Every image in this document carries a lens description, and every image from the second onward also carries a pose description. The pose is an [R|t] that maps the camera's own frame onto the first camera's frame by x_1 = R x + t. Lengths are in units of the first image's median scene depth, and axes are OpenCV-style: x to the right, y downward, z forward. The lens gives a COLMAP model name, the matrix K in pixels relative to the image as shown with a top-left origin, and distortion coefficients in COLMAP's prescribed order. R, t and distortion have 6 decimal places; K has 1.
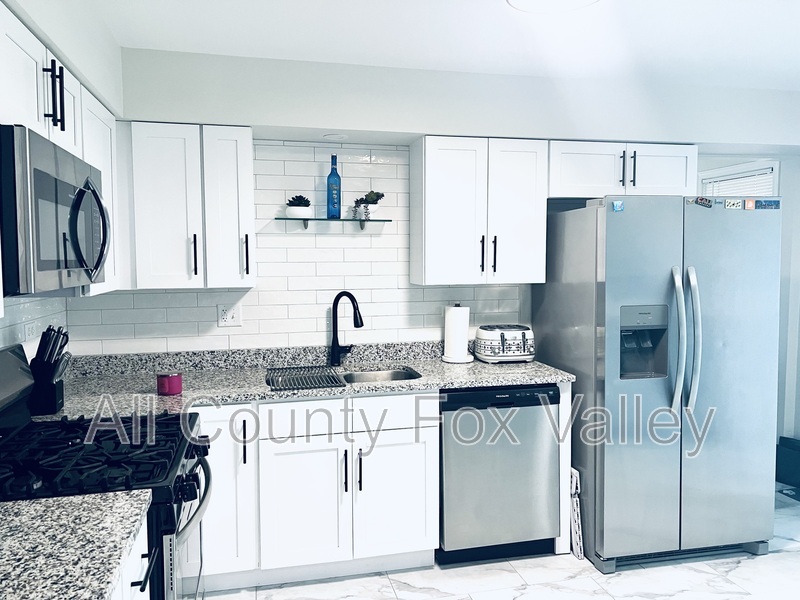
lens RADIAL K [[604.8, 0, 394.3], [0, 604.8, 295.7], [0, 0, 1]] dist [0.067262, -0.074796]
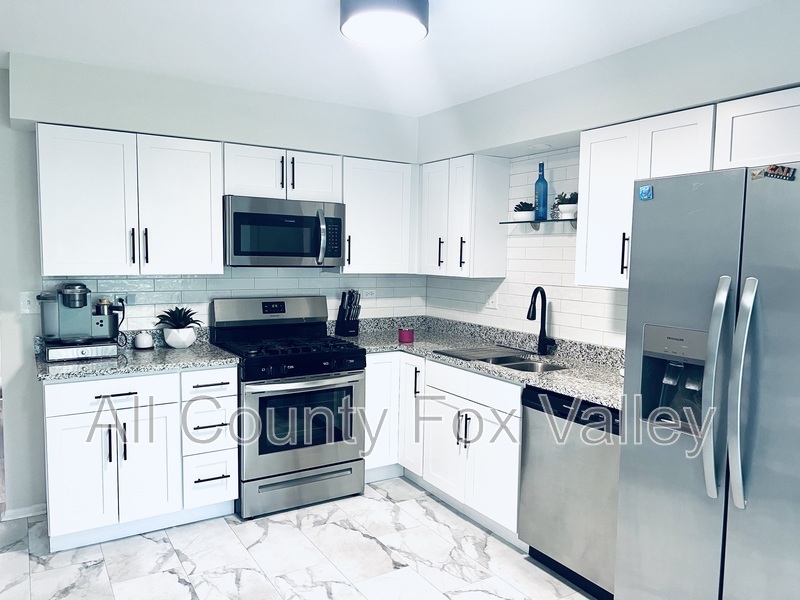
lens RADIAL K [[604.8, 0, 398.0], [0, 604.8, 300.0], [0, 0, 1]] dist [0.067262, -0.074796]
pose [[0.316586, 0.085196, -0.944730, 0.914839], [-0.080982, 0.994750, 0.062569, -0.032665], [0.945101, 0.056697, 0.321823, 0.425830]]
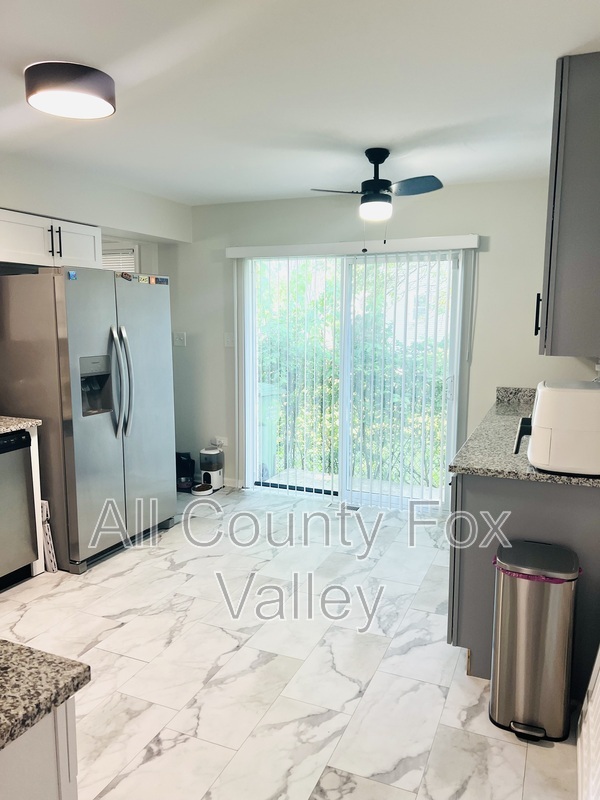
lens RADIAL K [[604.8, 0, 300.9], [0, 604.8, 395.1], [0, 0, 1]] dist [0.067262, -0.074796]
pose [[0.595336, -0.096126, 0.797706, -0.325585], [0.046768, 0.995280, 0.085031, 0.008251], [-0.802114, -0.013315, 0.597022, -0.087443]]
